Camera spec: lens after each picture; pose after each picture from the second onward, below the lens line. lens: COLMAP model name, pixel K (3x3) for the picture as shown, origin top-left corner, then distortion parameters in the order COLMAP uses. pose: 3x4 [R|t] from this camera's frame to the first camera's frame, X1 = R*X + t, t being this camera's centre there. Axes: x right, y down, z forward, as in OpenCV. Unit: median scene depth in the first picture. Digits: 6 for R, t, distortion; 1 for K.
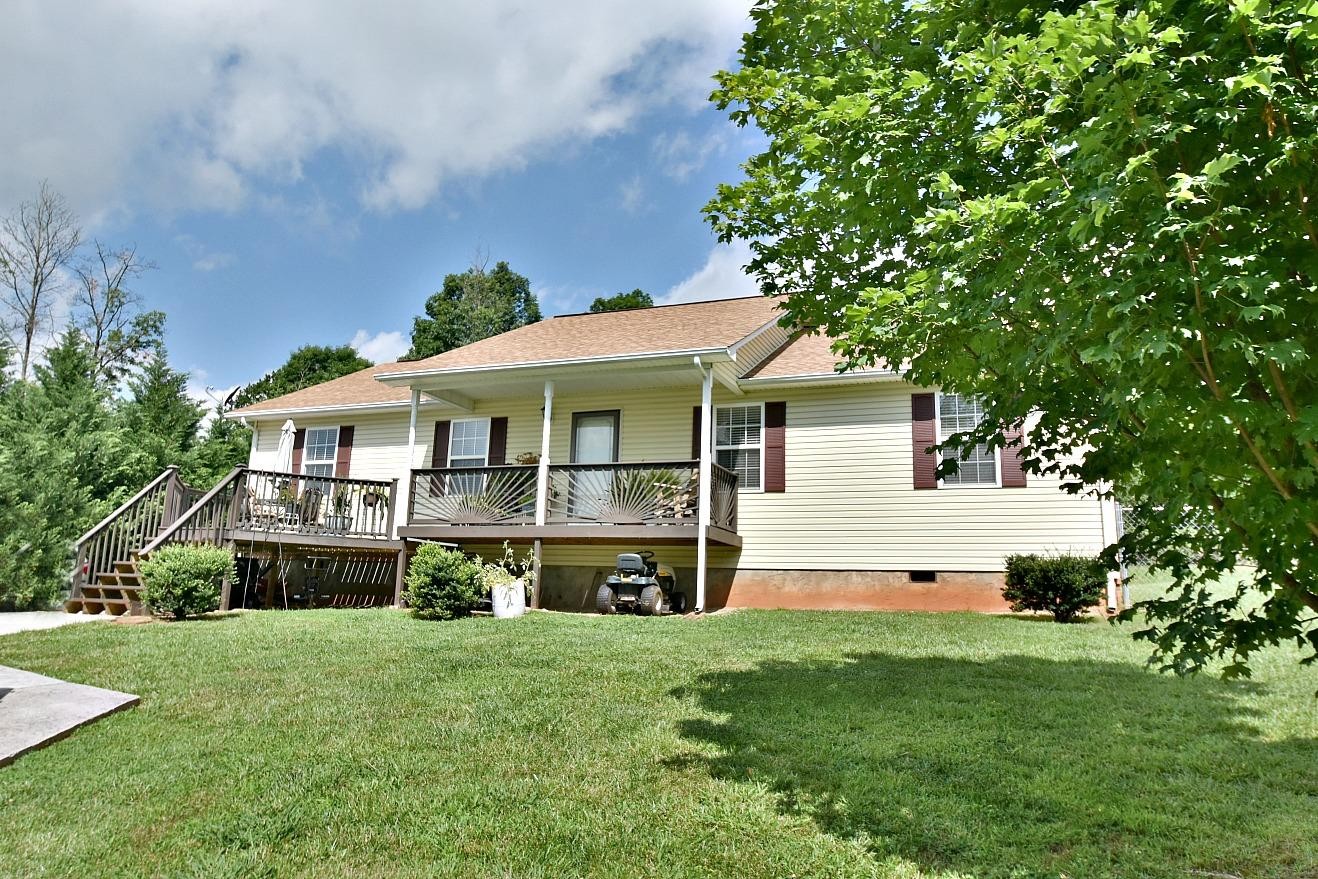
lens RADIAL K [[578.7, 0, 646.4], [0, 578.7, 424.5], [0, 0, 1]] dist [0.012302, -0.017796]
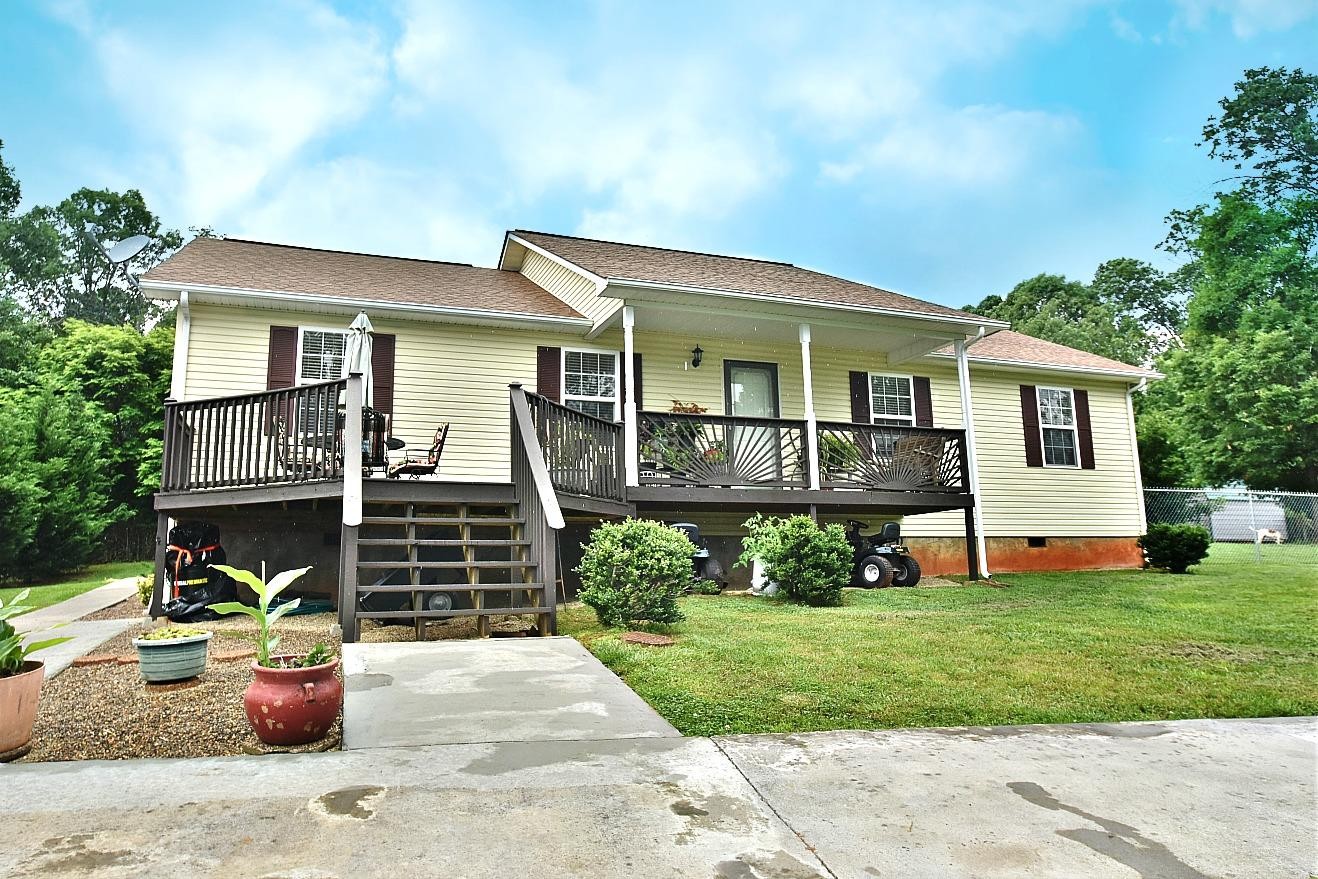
lens RADIAL K [[728.1, 0, 659.0], [0, 728.1, 439.5], [0, 0, 1]] dist [0.021028, 0.000096]
pose [[0.846960, 0.063300, 0.527876, -0.957724], [-0.112317, 0.991781, 0.061280, 0.050560], [-0.519658, -0.111191, 0.847108, 0.160964]]
